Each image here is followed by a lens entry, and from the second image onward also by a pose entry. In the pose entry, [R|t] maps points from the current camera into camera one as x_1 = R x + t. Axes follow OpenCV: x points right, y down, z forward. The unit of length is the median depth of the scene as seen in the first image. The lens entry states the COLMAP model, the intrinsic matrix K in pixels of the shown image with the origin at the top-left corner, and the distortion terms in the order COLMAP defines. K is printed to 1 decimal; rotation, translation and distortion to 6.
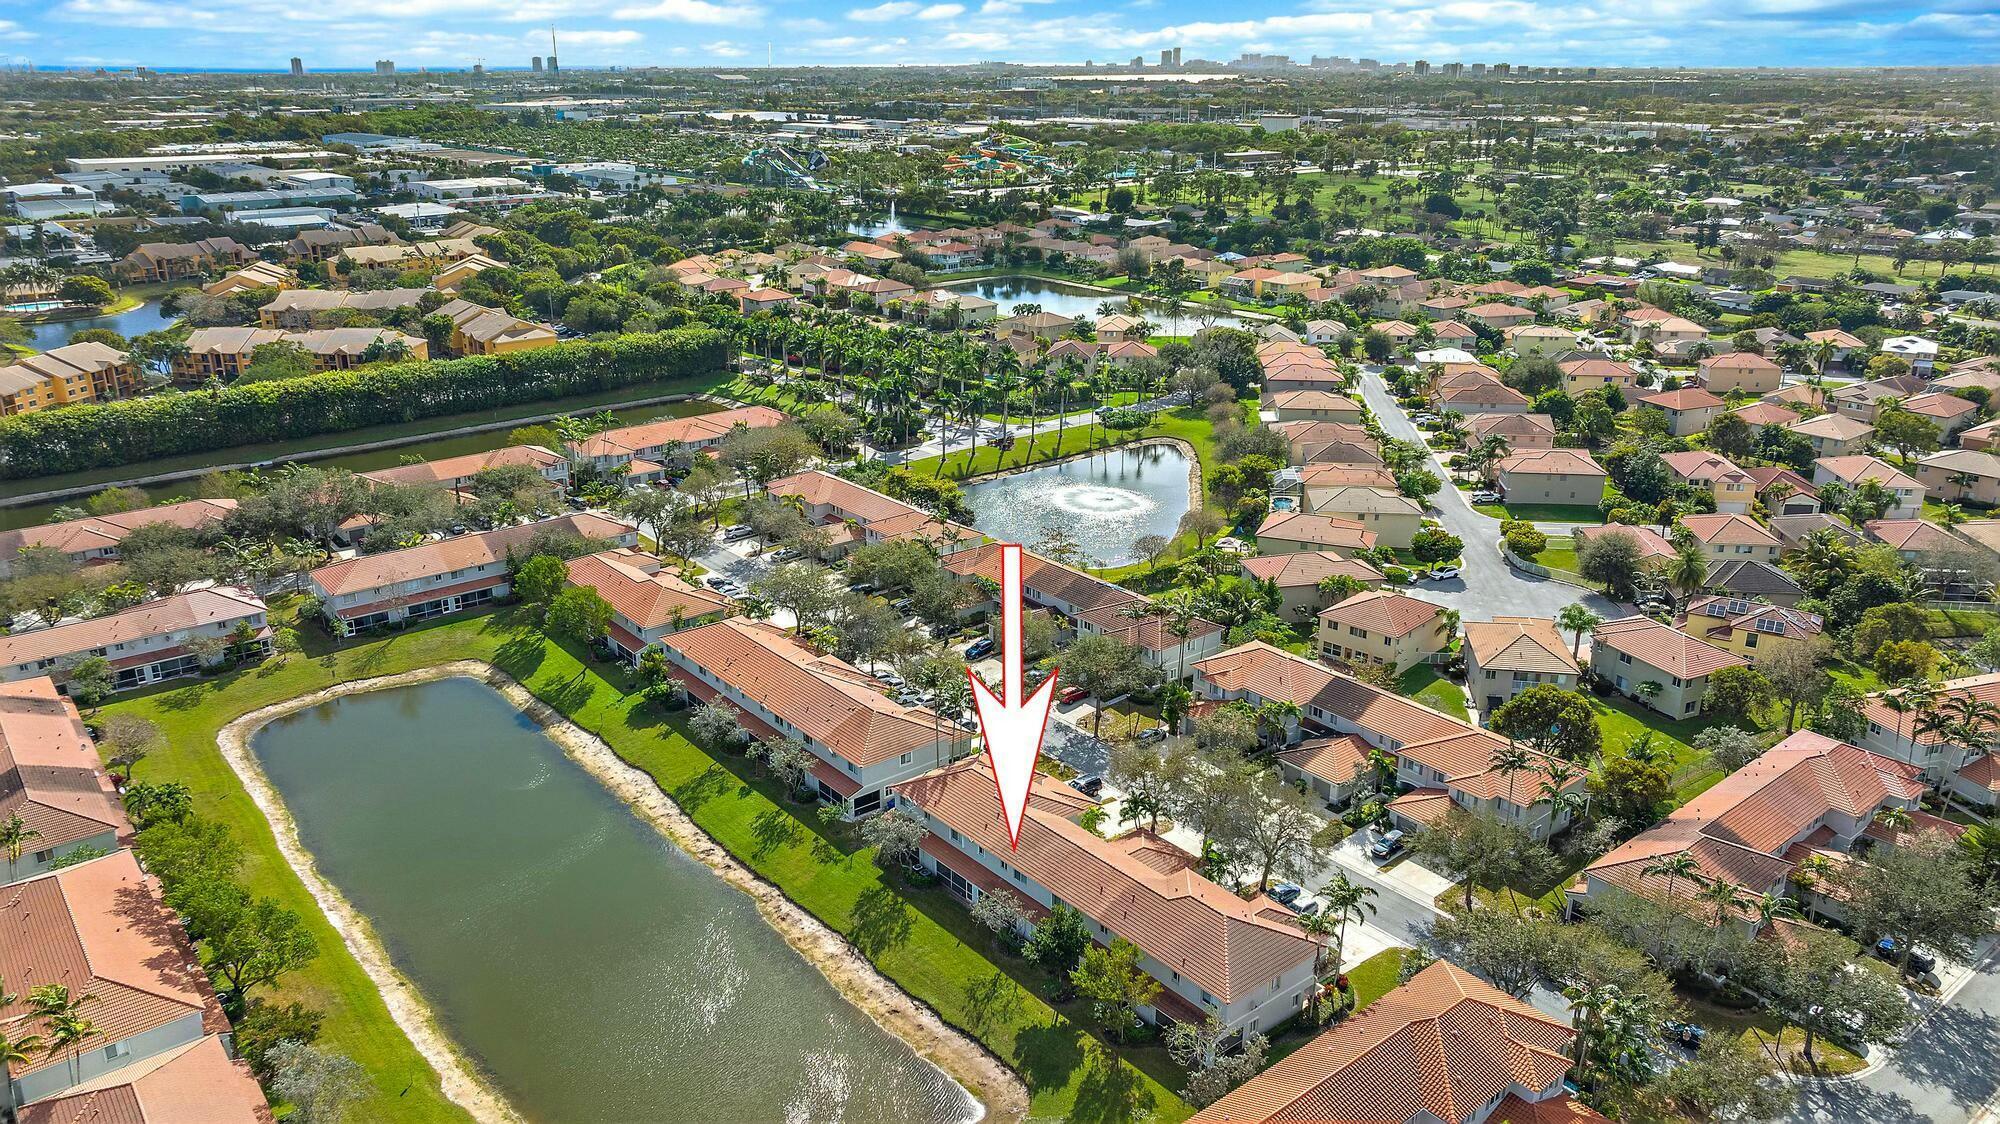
lens RADIAL K [[1422.7, 0, 1000.0], [0, 1422.7, 562.0], [0, 0, 1]] dist [-0.026690, 0.027623]
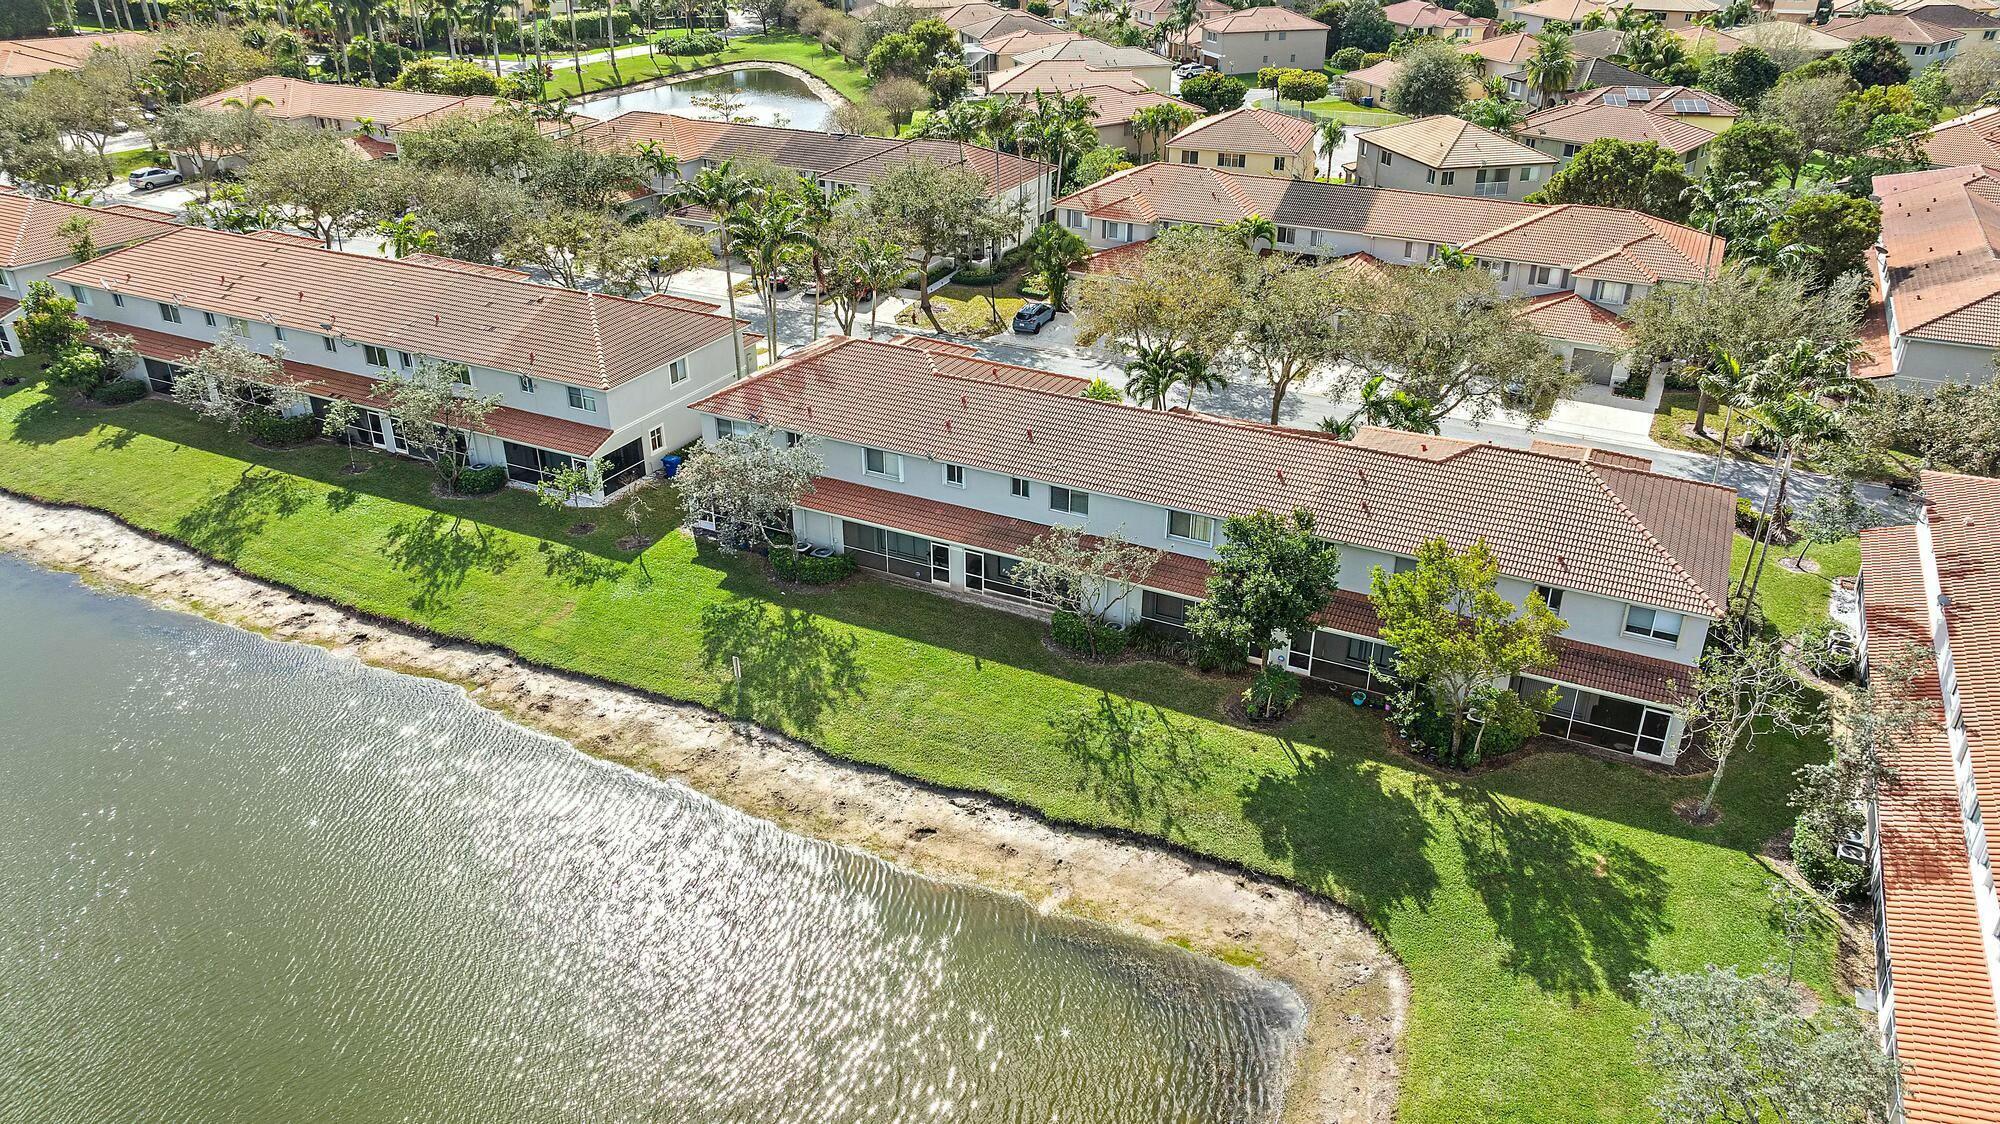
lens RADIAL K [[1422.7, 0, 1000.0], [0, 1422.7, 562.0], [0, 0, 1]] dist [-0.026690, 0.027623]
pose [[0.919851, -0.186790, 0.344939, -0.111375], [0.137279, 0.977030, 0.162995, 0.104457], [-0.367462, -0.102578, 0.924364, 0.369132]]
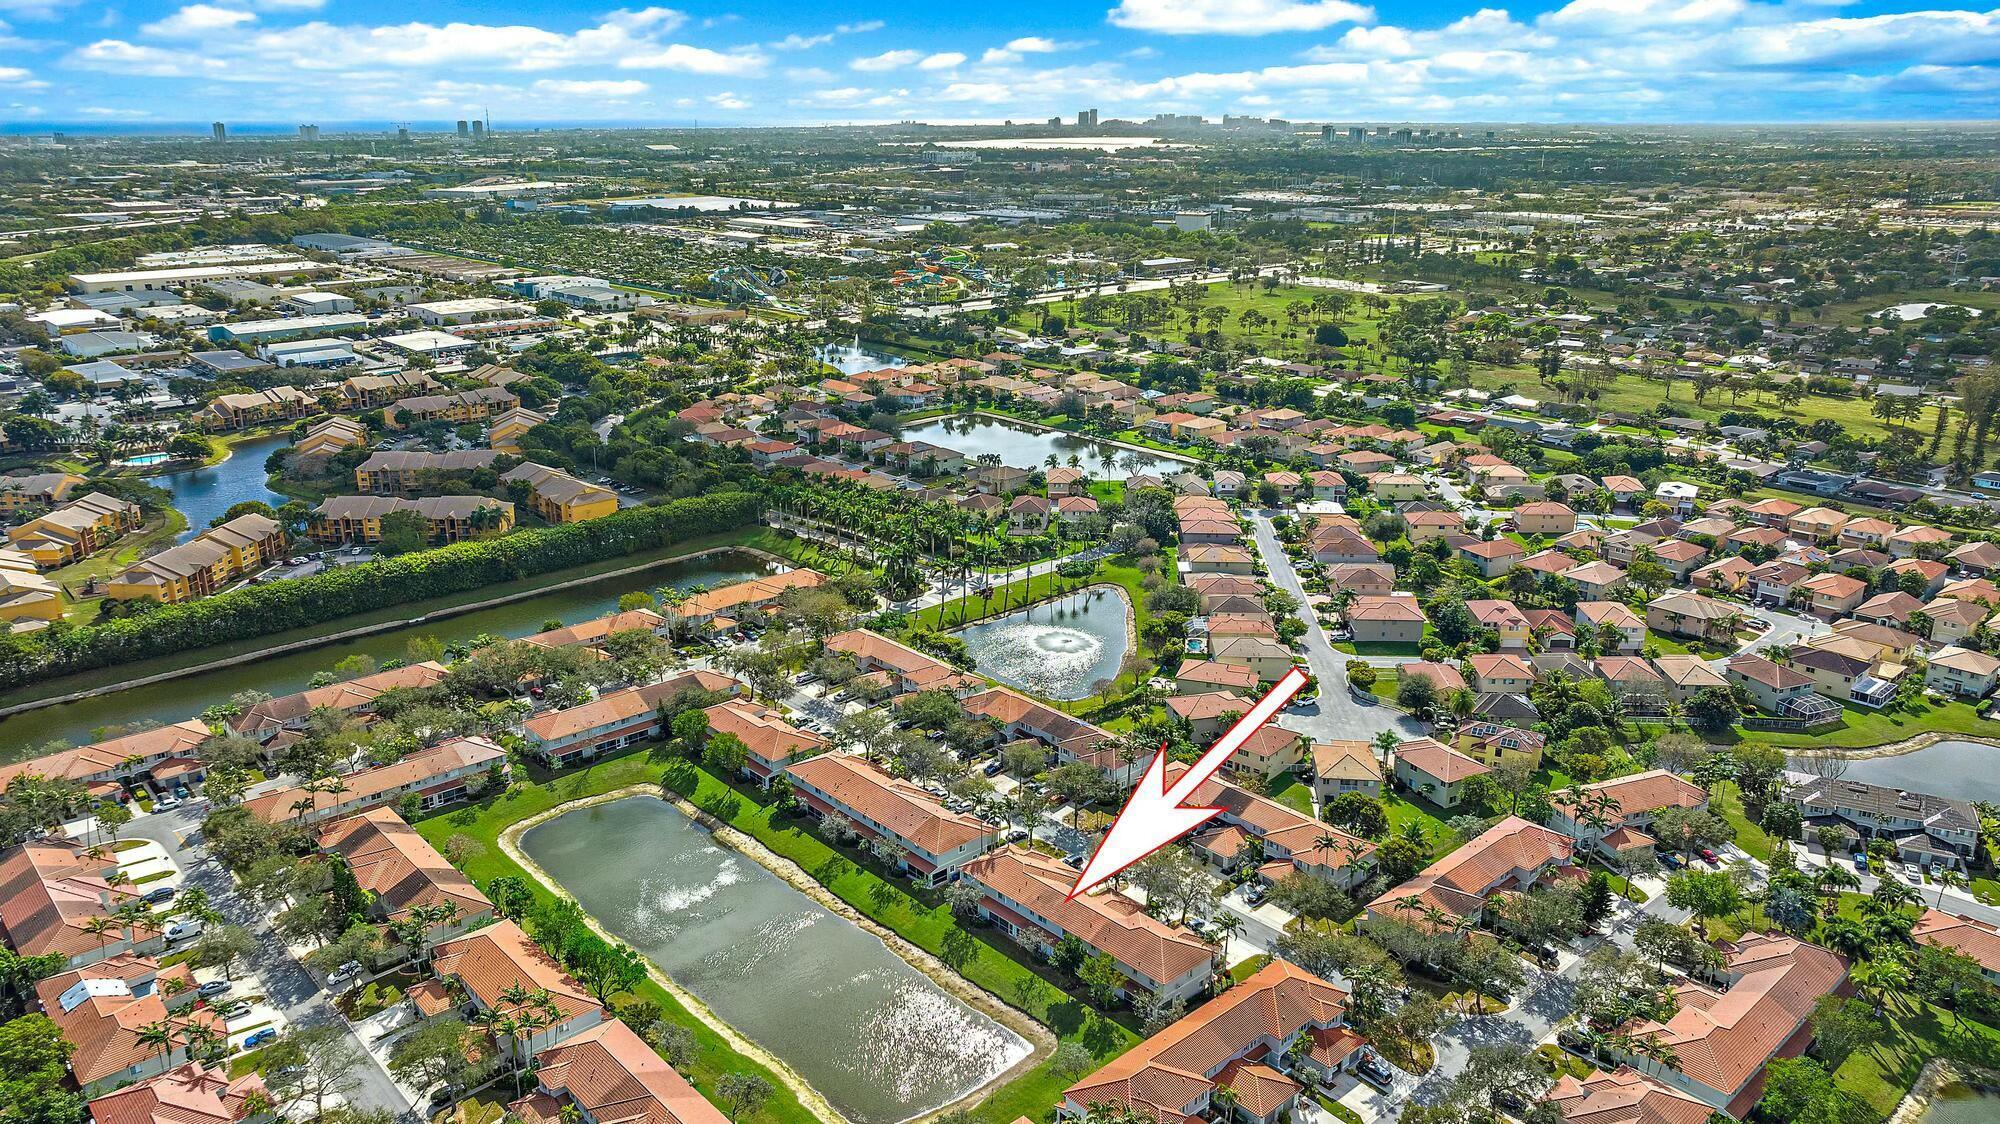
lens RADIAL K [[1413.3, 0, 1000.0], [0, 1413.3, 562.0], [0, 0, 1]] dist [0.003526, -0.053622]
pose [[0.998534, -0.015585, 0.051833, -0.076594], [0.017375, 0.999262, -0.034268, -0.098558], [-0.051260, 0.035118, 0.998068, -0.464415]]
